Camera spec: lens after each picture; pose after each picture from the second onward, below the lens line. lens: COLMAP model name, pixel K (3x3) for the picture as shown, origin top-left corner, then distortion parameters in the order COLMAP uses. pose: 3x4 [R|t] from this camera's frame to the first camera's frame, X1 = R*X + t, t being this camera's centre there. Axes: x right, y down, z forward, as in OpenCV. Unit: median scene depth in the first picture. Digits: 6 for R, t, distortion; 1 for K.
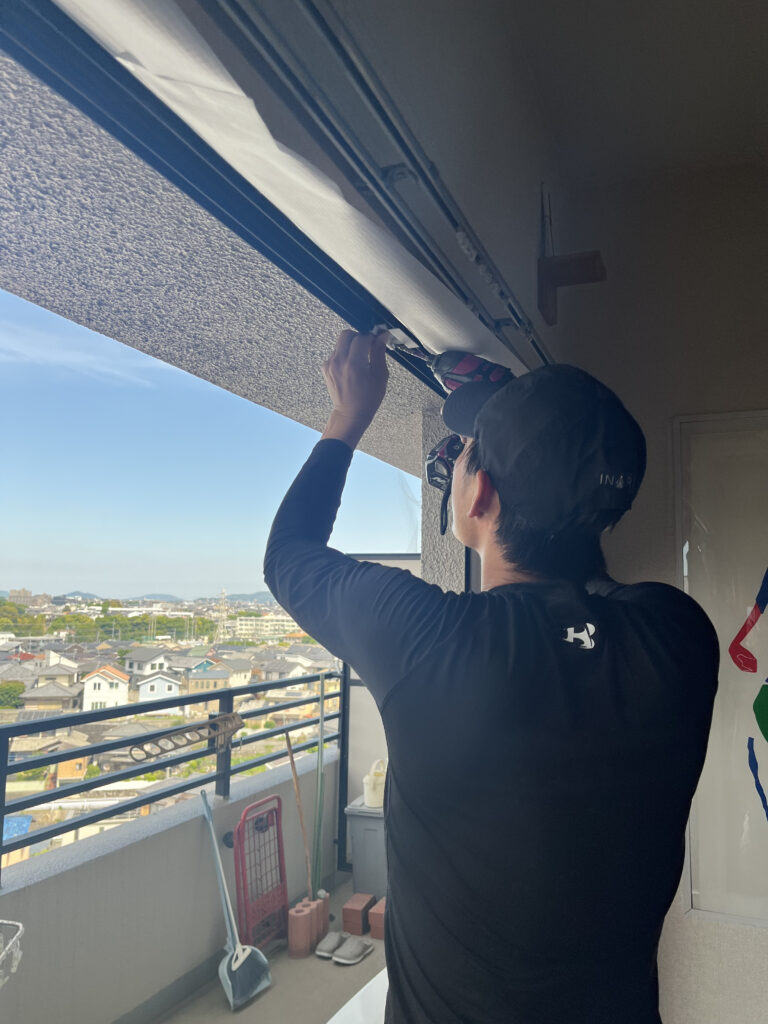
lens RADIAL K [[779.2, 0, 384.2], [0, 779.2, 513.3], [0, 0, 1]] dist [0.009376, 0.002161]
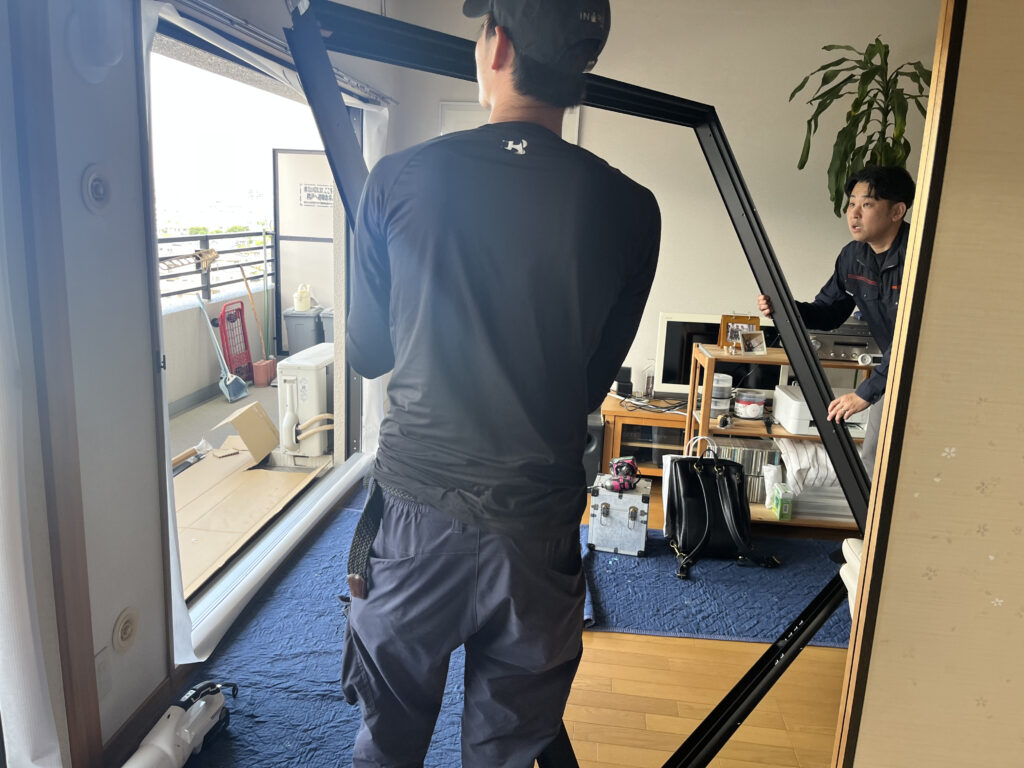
lens RADIAL K [[779.2, 0, 511.6], [0, 779.2, 385.5], [0, 0, 1]] dist [0.009376, 0.002161]
pose [[0.957857, -0.024756, 0.286176, -0.067715], [-0.075305, 0.939790, 0.333352, -0.060525], [-0.277198, -0.340855, 0.898320, -0.701463]]
